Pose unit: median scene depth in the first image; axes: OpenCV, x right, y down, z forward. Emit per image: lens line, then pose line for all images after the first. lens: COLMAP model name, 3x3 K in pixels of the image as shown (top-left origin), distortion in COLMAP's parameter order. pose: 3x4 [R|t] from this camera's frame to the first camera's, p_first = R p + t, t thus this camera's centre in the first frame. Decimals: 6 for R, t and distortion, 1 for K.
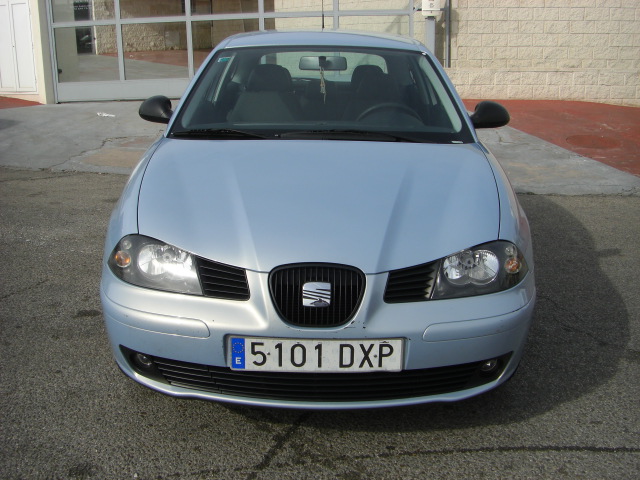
lens RADIAL K [[719.0, 0, 316.4], [0, 719.0, 242.9], [0, 0, 1]] dist [-0.136940, 0.000000]
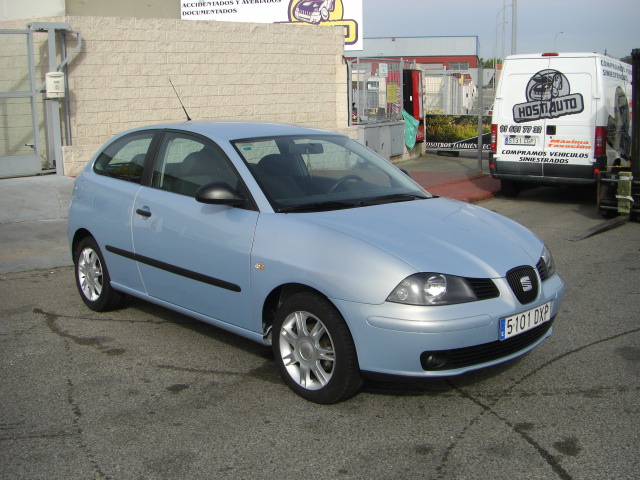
lens RADIAL K [[719.0, 0, 315.4], [0, 719.0, 246.8], [0, 0, 1]] dist [-0.136940, 0.000000]
pose [[0.716608, -0.135938, 0.684101, -1.477304], [0.195402, 0.980674, -0.009817, -0.094244], [-0.669545, 0.140710, 0.729321, 0.086667]]
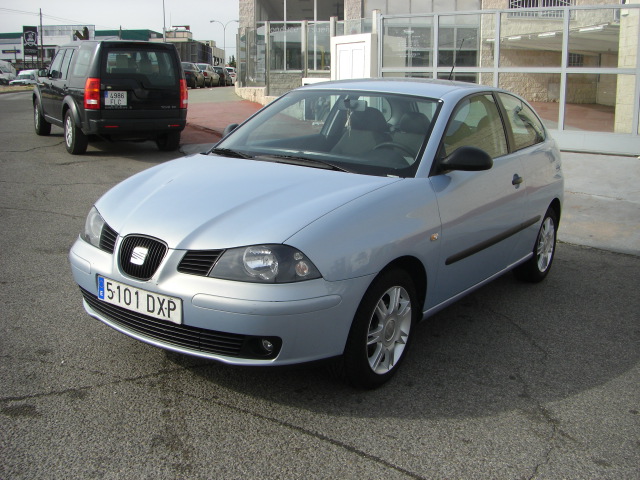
lens RADIAL K [[719.0, 0, 322.2], [0, 719.0, 234.6], [0, 0, 1]] dist [-0.136940, 0.000000]
pose [[0.830939, 0.139790, -0.538516, 1.044524], [-0.181006, 0.983187, -0.024075, -0.002491], [0.526096, 0.117480, 0.842272, -0.012345]]
